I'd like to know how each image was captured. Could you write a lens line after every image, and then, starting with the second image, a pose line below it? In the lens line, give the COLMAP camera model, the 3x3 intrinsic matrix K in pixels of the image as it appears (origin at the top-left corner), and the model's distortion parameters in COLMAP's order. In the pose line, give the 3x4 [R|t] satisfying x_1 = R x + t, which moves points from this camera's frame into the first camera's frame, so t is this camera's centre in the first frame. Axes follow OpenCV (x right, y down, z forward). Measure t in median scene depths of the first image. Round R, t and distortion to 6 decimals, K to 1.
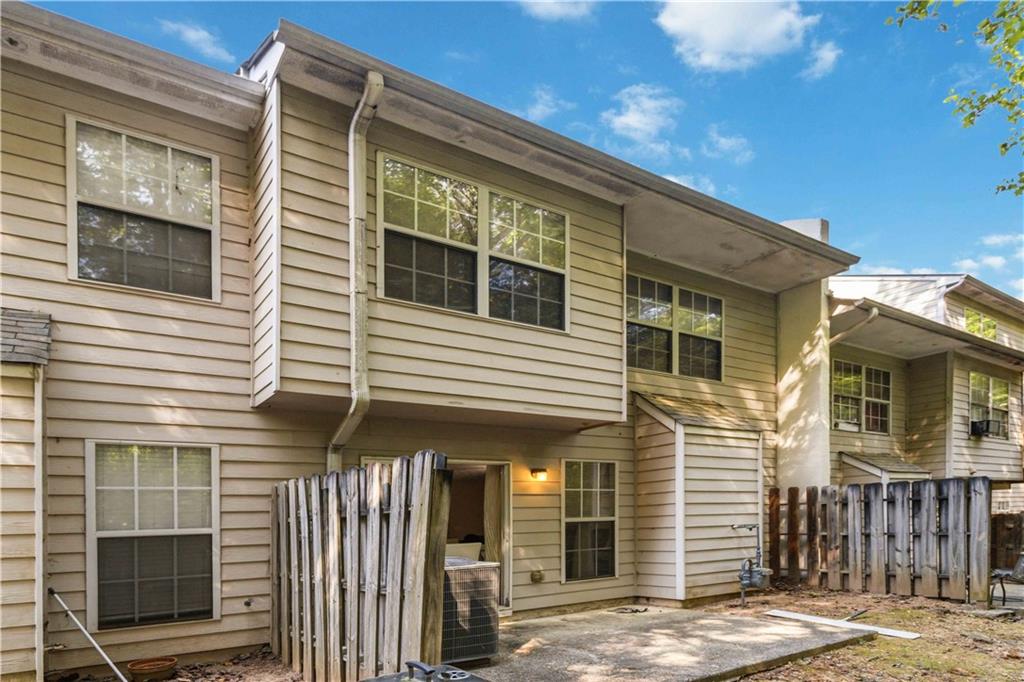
lens RADIAL K [[481.2, 0, 514.4], [0, 481.2, 321.3], [0, 0, 1]] dist [-0.000028, -0.000076]
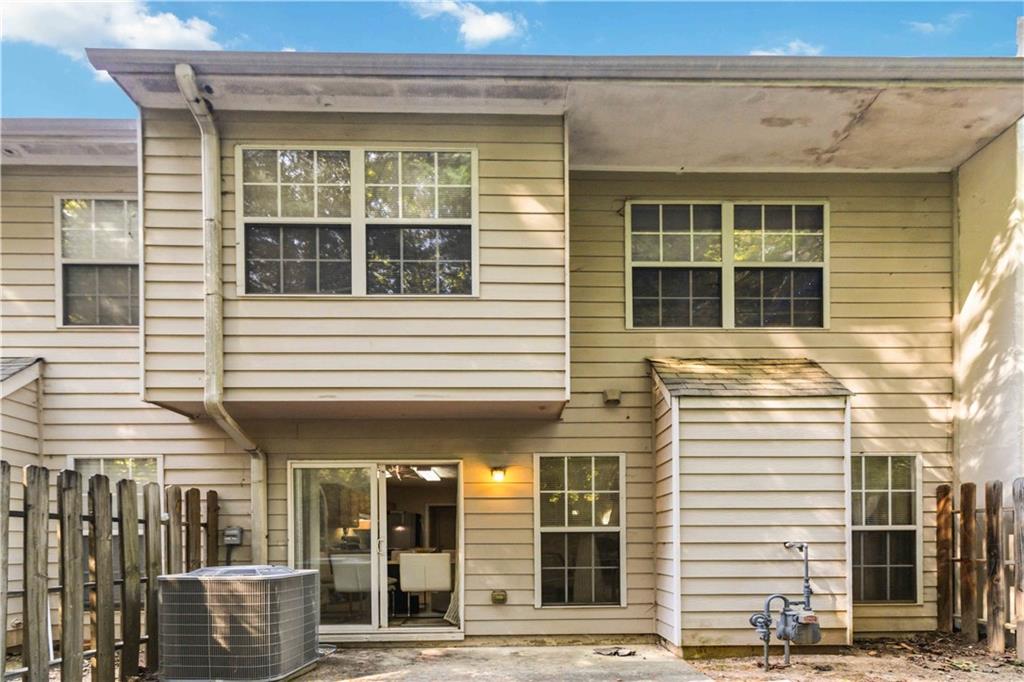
lens RADIAL K [[512.1, 0, 512.0], [0, 512.1, 341.0], [0, 0, 1]] dist [0.001202, -0.000159]
pose [[0.881617, -0.145264, -0.449054, 0.487856], [0.163913, 0.986471, 0.002695, 0.095502], [0.442587, -0.075981, 0.893501, 0.245897]]
